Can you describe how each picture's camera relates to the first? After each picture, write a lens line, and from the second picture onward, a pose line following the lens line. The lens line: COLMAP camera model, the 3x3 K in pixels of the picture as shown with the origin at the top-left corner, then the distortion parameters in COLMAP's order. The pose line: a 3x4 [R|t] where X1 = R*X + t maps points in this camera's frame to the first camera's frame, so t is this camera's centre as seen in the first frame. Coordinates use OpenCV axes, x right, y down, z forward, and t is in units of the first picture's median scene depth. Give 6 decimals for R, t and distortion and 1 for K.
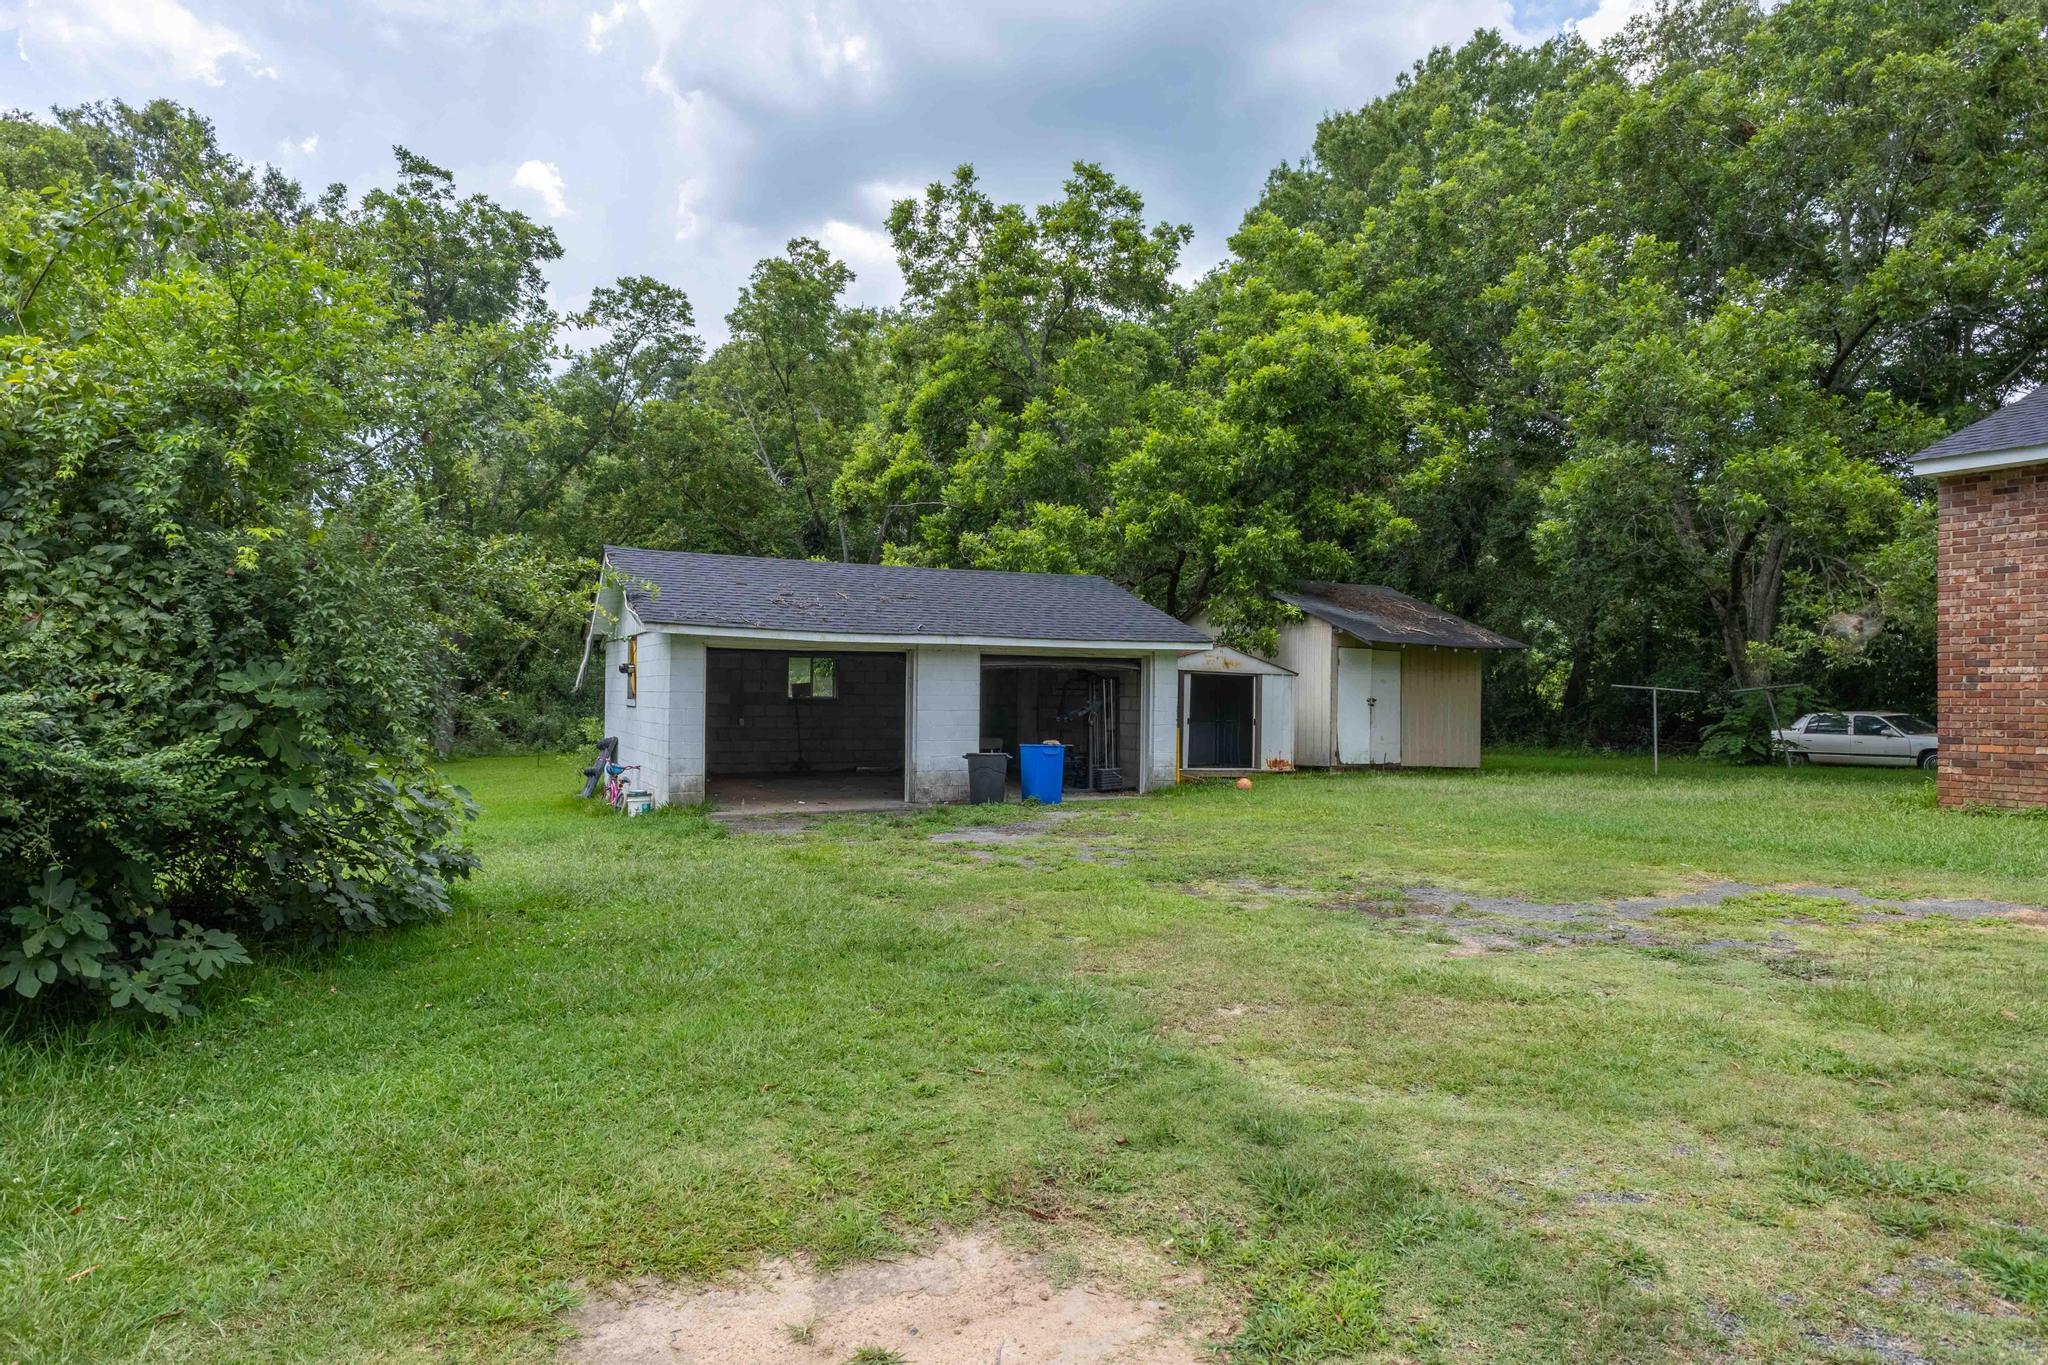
lens RADIAL K [[1214.9, 0, 1022.2], [0, 1214.9, 685.0], [0, 0, 1]] dist [0.000817, -0.006042]
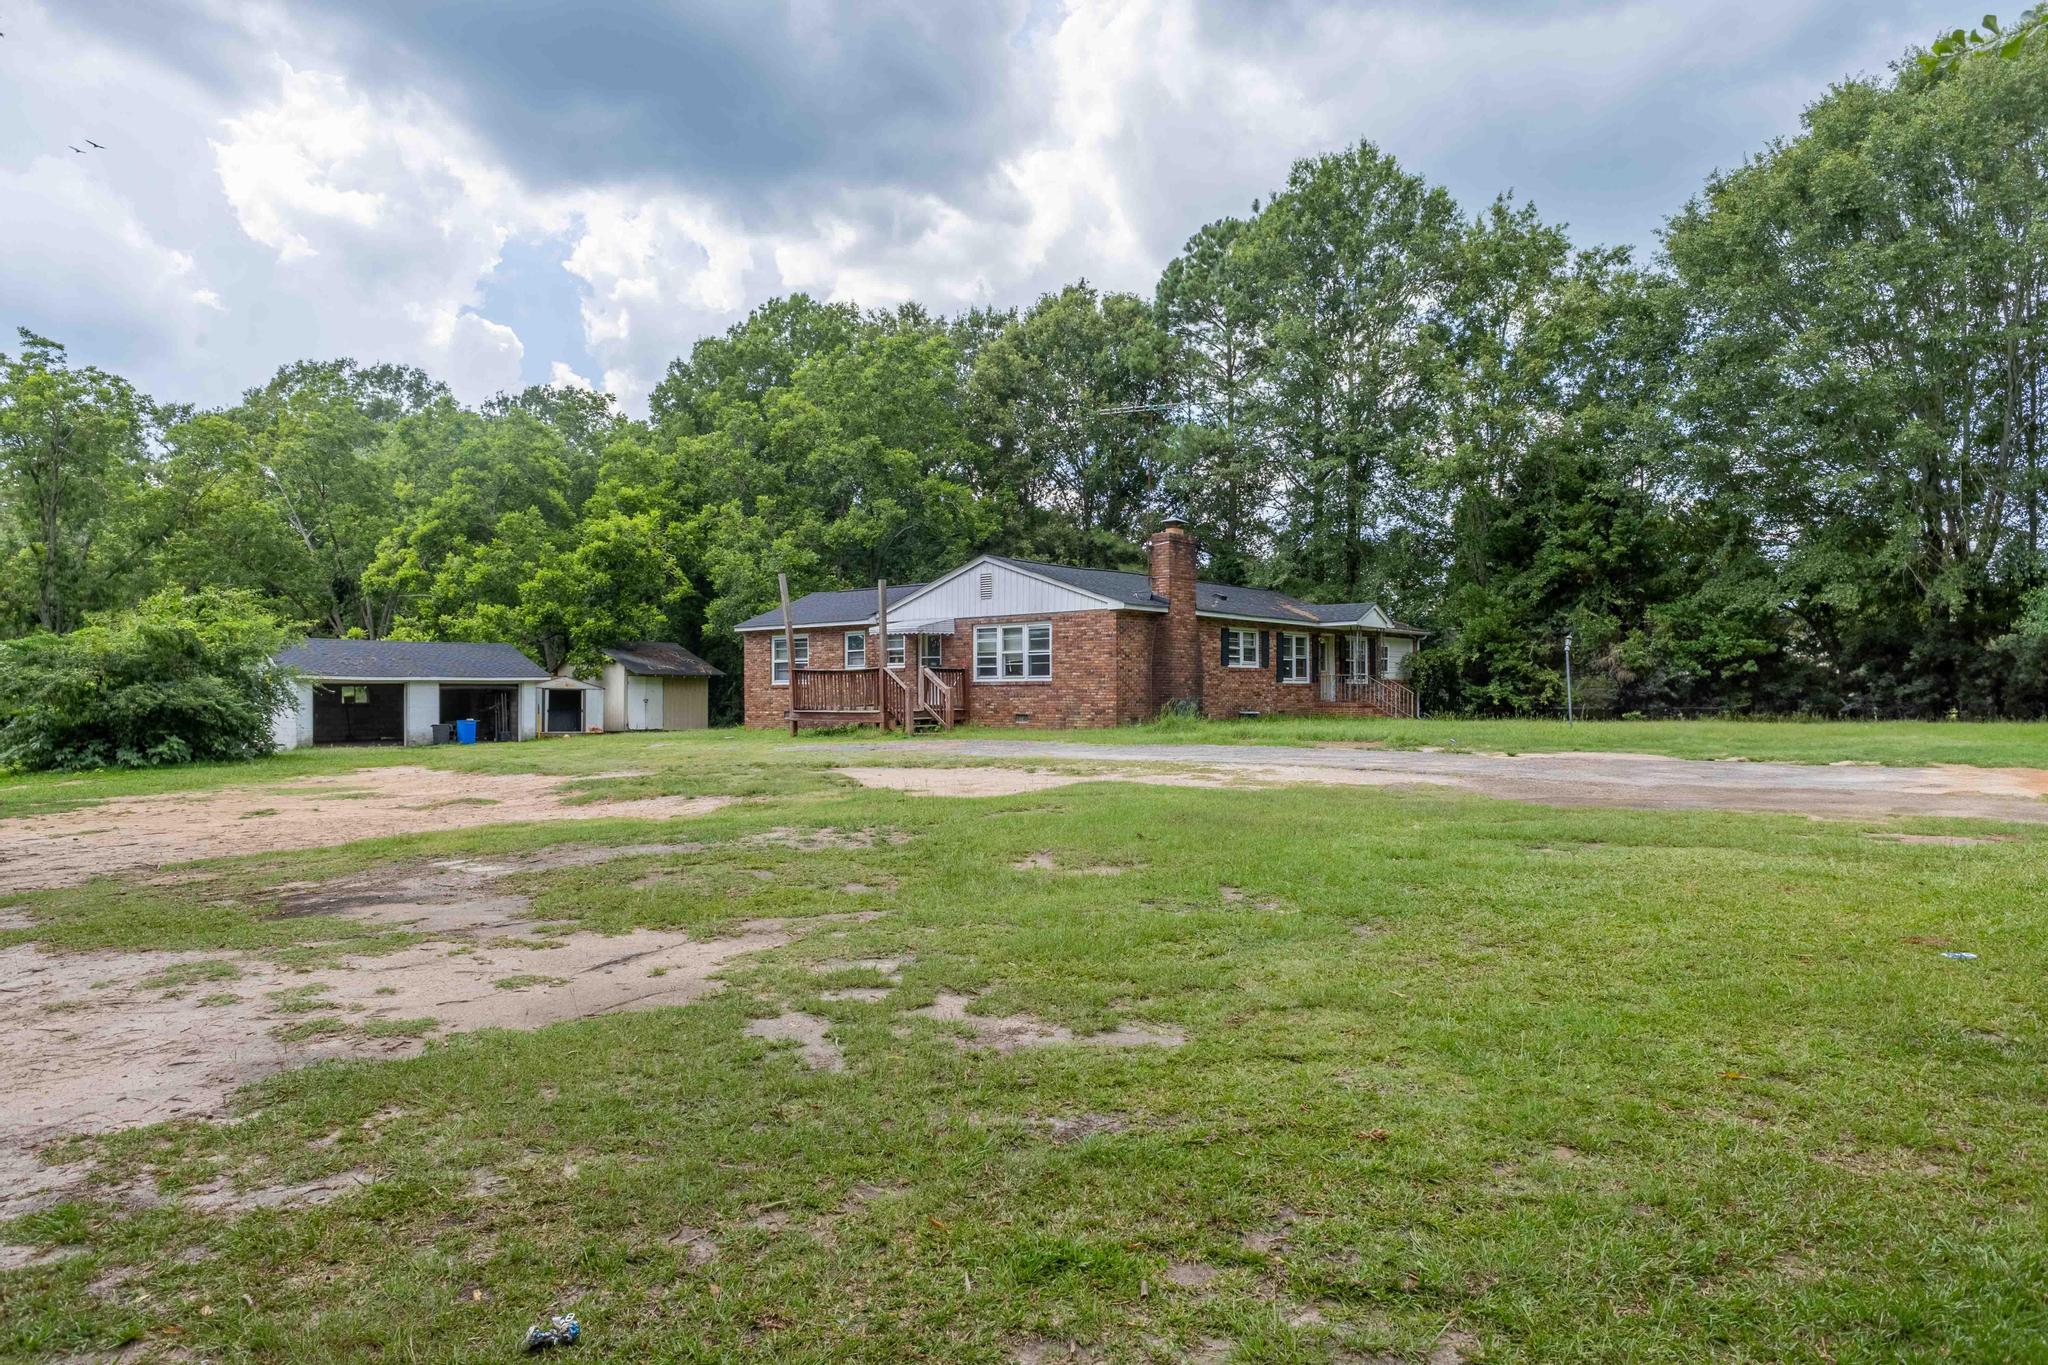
lens RADIAL K [[1214.9, 0, 1029.3], [0, 1214.9, 684.0], [0, 0, 1]] dist [0.000817, -0.006042]
pose [[0.936875, -0.010611, 0.349502, 0.164661], [0.009510, 0.999943, 0.004867, -0.019289], [-0.349534, -0.001236, 0.936923, -1.228659]]
